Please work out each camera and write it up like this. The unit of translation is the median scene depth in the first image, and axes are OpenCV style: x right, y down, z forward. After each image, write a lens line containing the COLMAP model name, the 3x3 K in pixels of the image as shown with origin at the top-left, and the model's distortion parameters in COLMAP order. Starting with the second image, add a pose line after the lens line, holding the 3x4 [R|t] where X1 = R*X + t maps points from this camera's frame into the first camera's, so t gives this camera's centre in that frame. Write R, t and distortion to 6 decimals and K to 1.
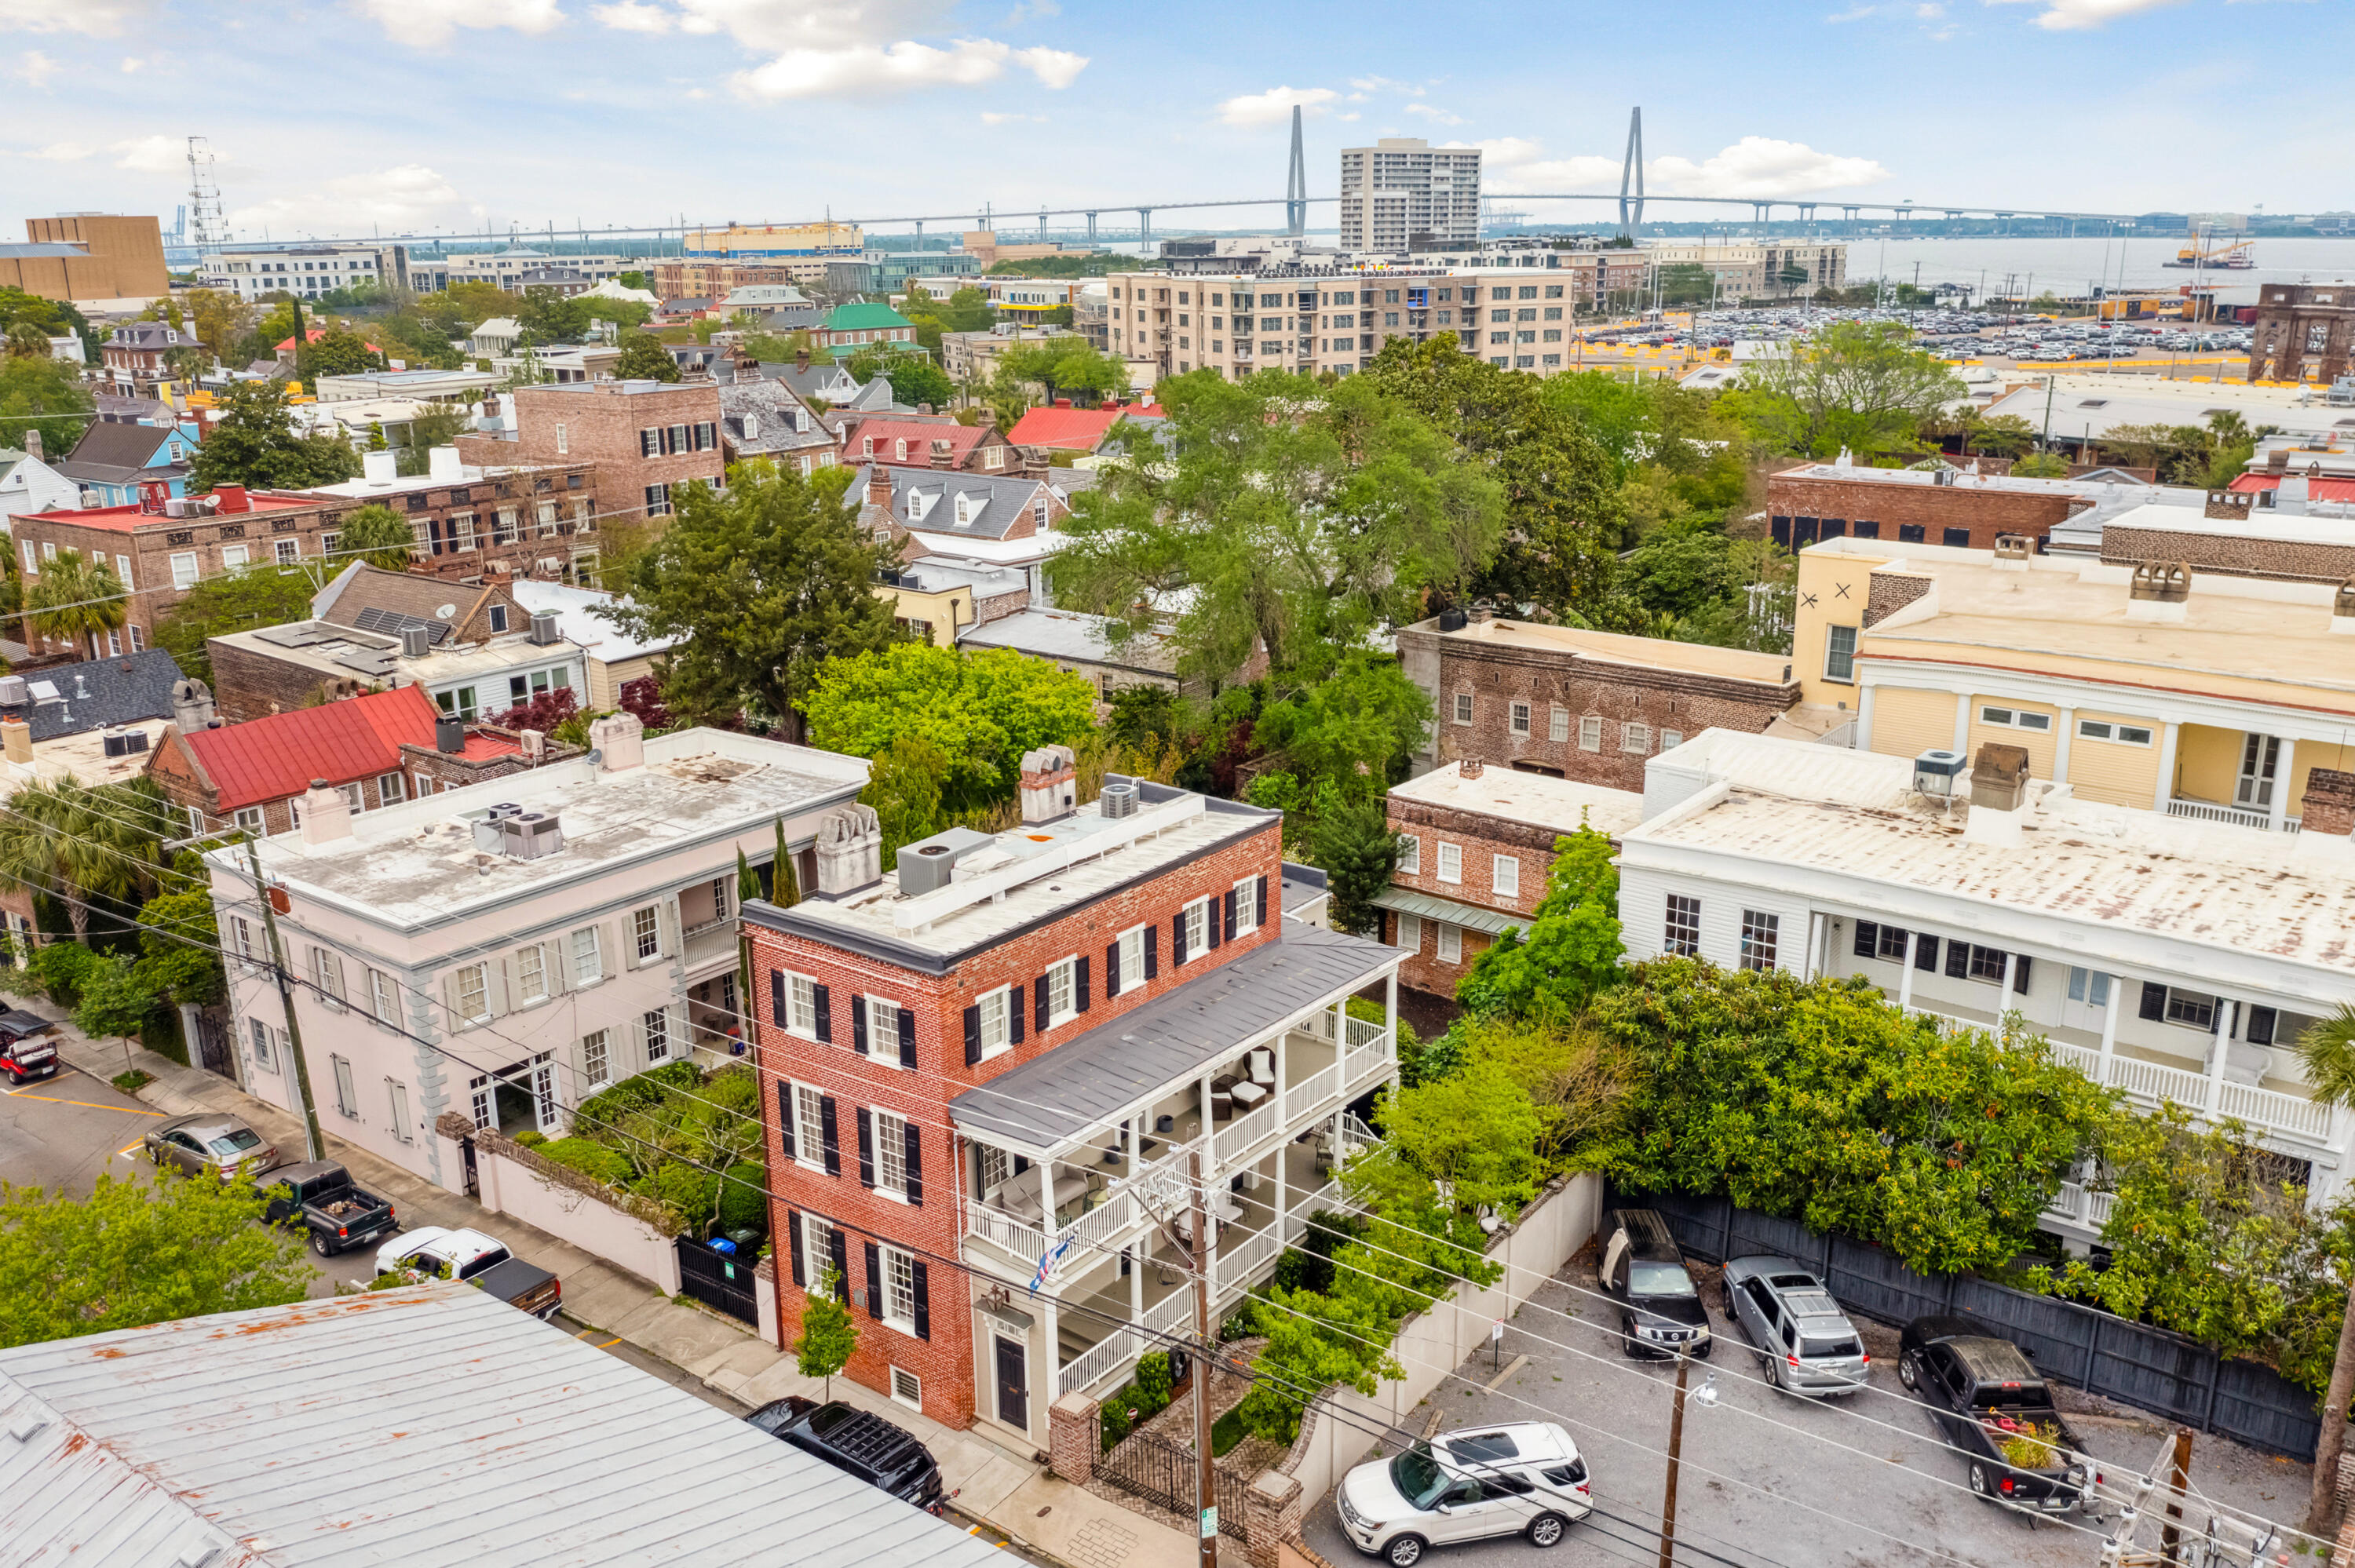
lens RADIAL K [[1871.0, 0, 1177.5], [0, 1871.0, 784.0], [0, 0, 1]] dist [-0.020901, 0.006797]
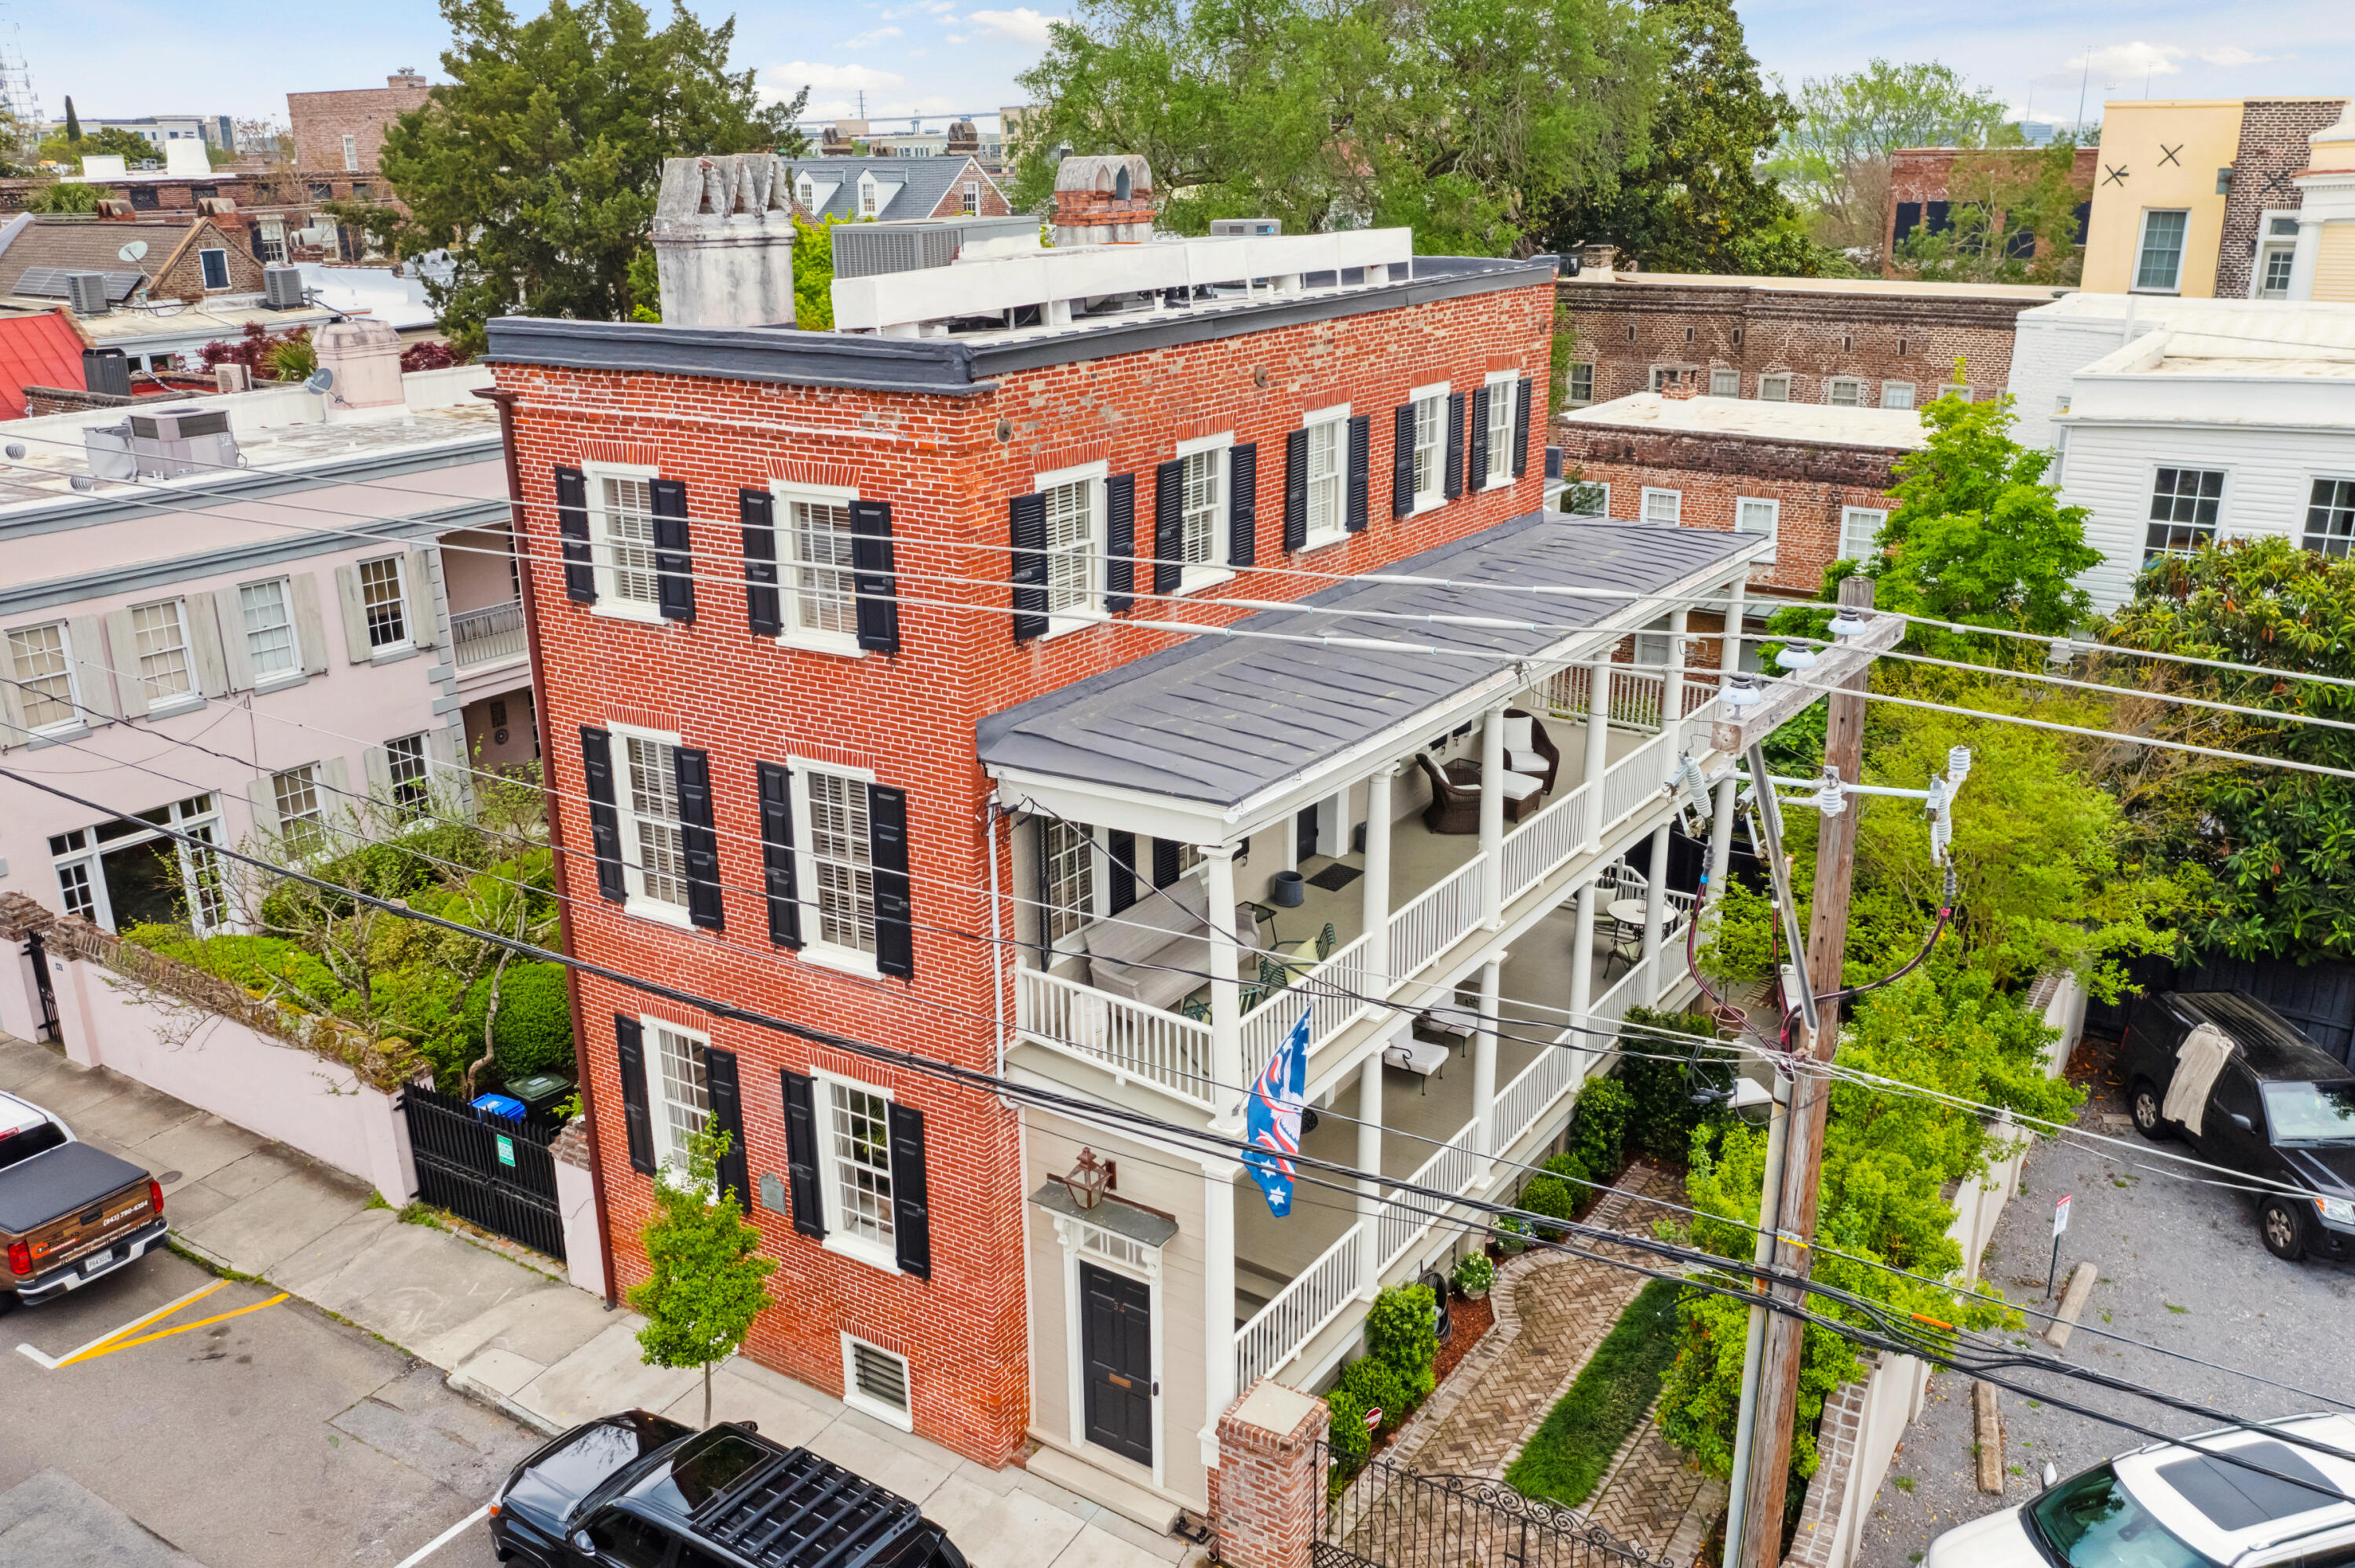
lens RADIAL K [[1871.0, 0, 1177.5], [0, 1871.0, 784.0], [0, 0, 1]] dist [-0.020901, 0.006797]
pose [[0.998008, -0.018699, 0.060257, -0.093079], [0.016052, 0.998897, 0.044126, 0.150377], [-0.061016, -0.043071, 0.997207, 0.519340]]
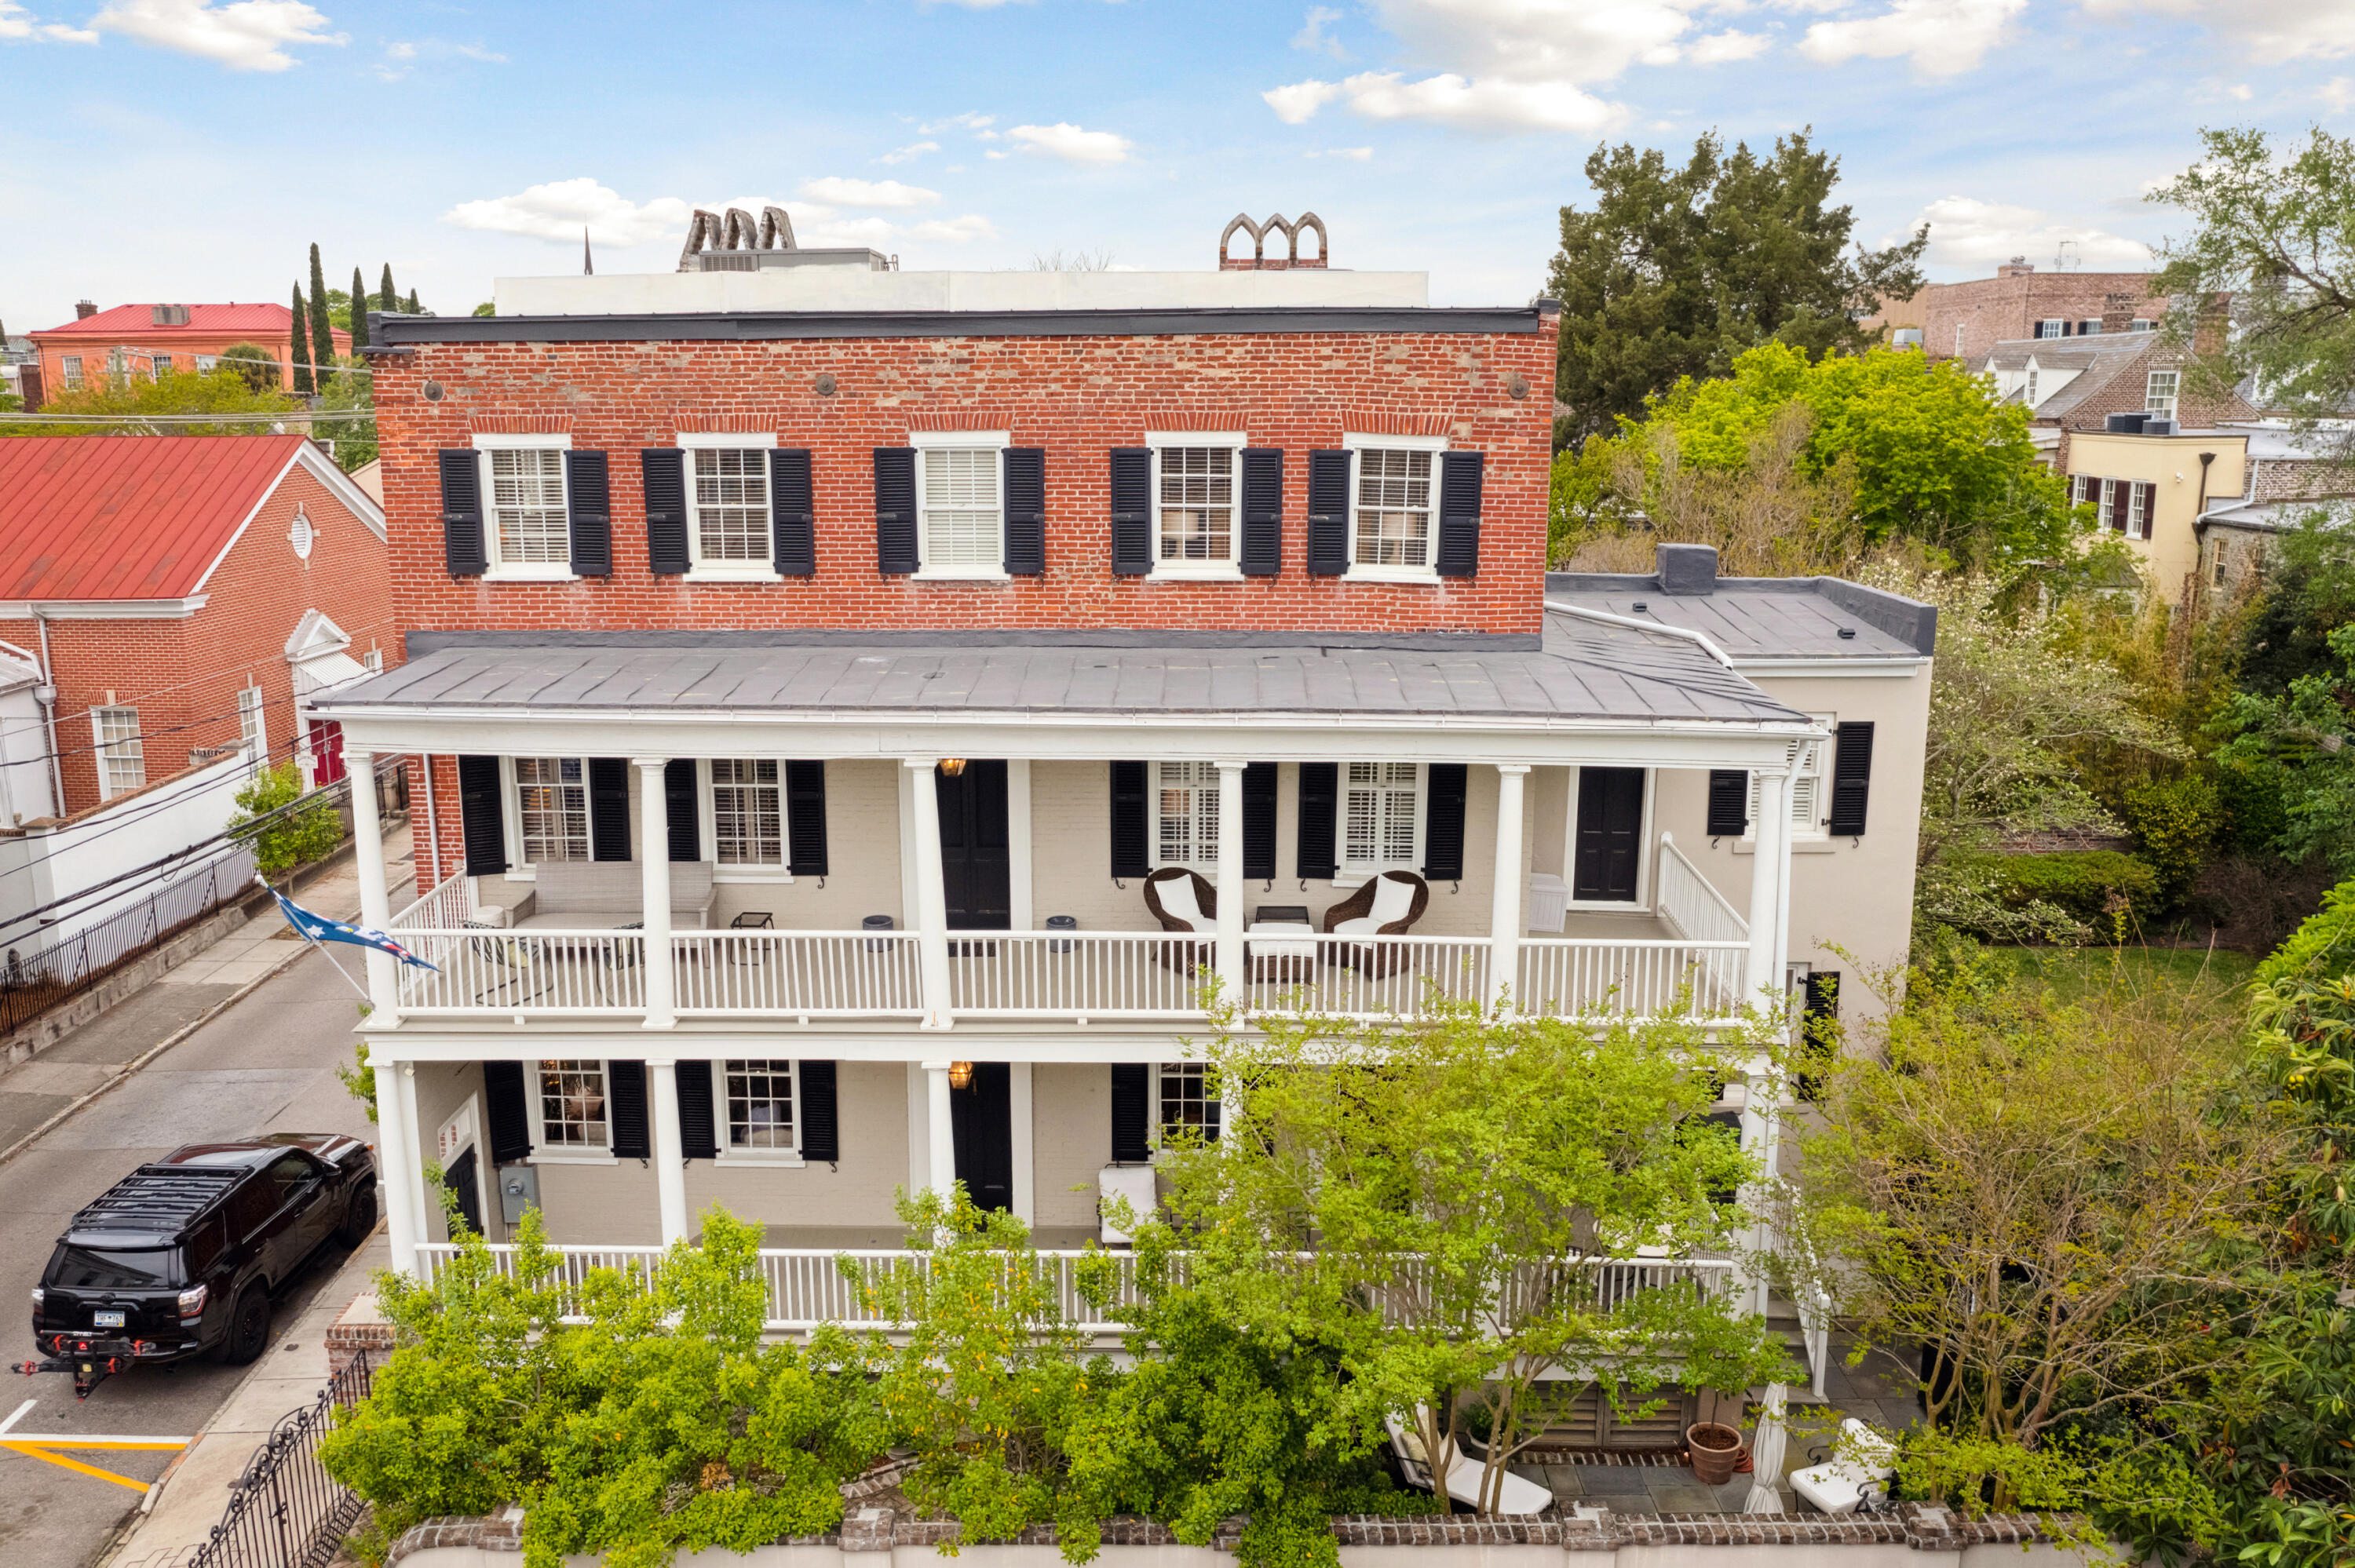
lens RADIAL K [[1871.0, 0, 1177.5], [0, 1871.0, 784.0], [0, 0, 1]] dist [-0.020901, 0.006797]
pose [[0.599691, 0.176165, -0.780600, 0.367370], [-0.230944, 0.972062, 0.041953, 0.127163], [0.766182, 0.155116, 0.623621, 0.770906]]
